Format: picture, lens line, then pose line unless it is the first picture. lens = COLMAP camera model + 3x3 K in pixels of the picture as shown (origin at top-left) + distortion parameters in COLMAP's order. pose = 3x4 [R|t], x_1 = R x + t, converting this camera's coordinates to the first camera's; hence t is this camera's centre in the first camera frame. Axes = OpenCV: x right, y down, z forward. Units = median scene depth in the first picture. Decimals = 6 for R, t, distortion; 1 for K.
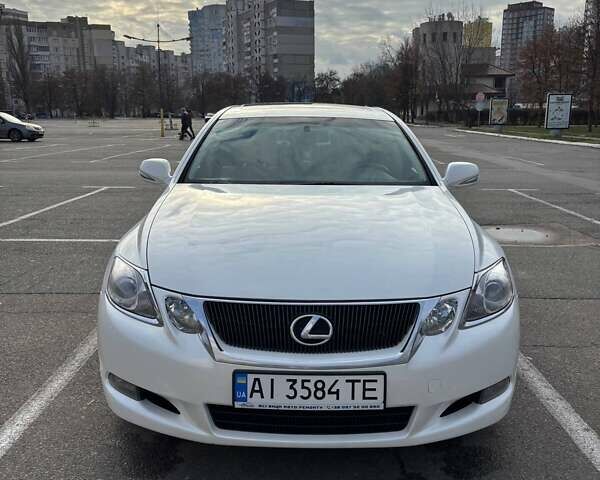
lens RADIAL K [[622.0, 0, 300.0], [0, 622.0, 240.0], [0, 0, 1]] dist [0.009068, 0.029664]
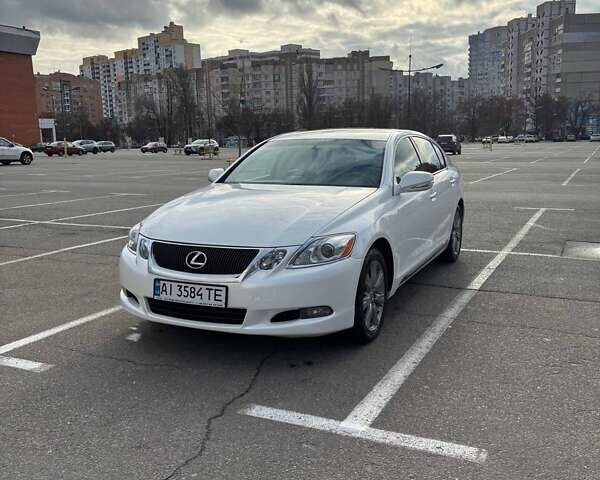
lens RADIAL K [[622.0, 0, 300.0], [0, 622.0, 240.0], [0, 0, 1]] dist [0.009068, 0.029664]
pose [[0.909530, 0.049933, -0.412627, 1.010982], [-0.065954, 0.997518, -0.024667, 0.113773], [0.410371, 0.049650, 0.910566, -0.479082]]
